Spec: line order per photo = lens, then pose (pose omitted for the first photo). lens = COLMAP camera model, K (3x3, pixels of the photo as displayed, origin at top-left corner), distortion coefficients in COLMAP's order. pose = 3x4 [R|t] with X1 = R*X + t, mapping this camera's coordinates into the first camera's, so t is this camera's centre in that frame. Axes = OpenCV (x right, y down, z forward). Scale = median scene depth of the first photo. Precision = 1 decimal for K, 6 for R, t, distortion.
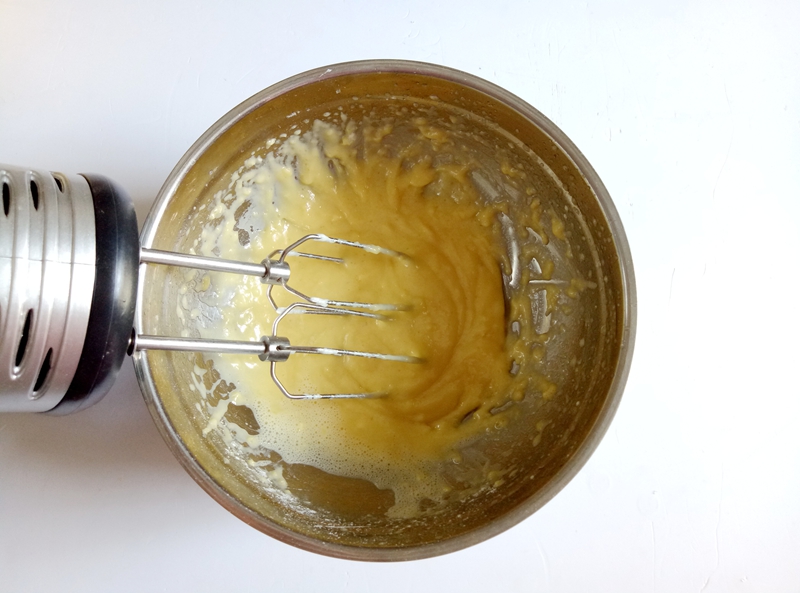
lens RADIAL K [[596.9, 0, 400.0], [0, 596.9, 296.5], [0, 0, 1]] dist [0.002991, 0.000363]
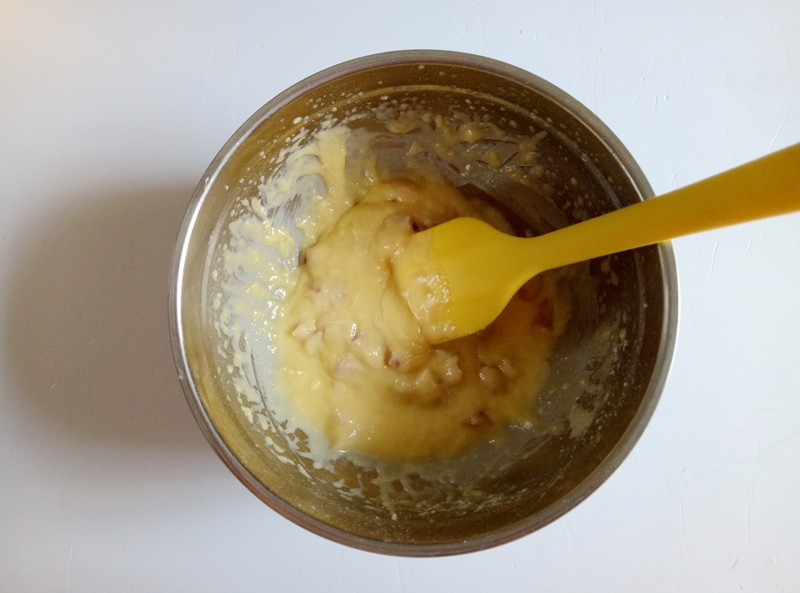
lens RADIAL K [[596.9, 0, 400.0], [0, 596.9, 296.5], [0, 0, 1]] dist [0.002991, 0.000363]
pose [[0.672026, -0.739468, 0.039586, -0.080815], [0.737504, 0.673151, 0.054359, -0.066585], [-0.066845, -0.007336, 0.997736, 0.006404]]
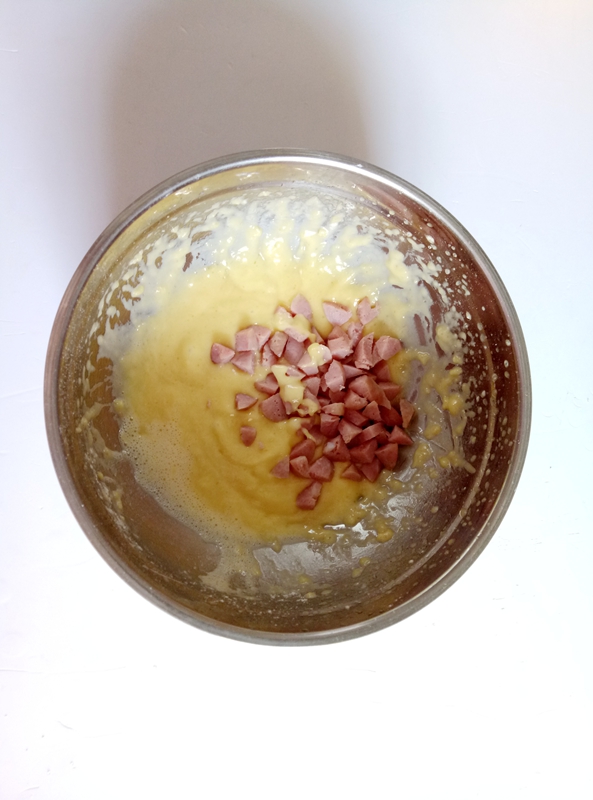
lens RADIAL K [[596.9, 0, 296.5], [0, 596.9, 400.0], [0, 0, 1]] dist [0.002991, 0.000363]
pose [[0.874162, 0.456458, 0.165791, -0.185287], [-0.467631, 0.883277, 0.033817, -0.017873], [-0.131003, -0.107091, 0.985581, -0.004122]]
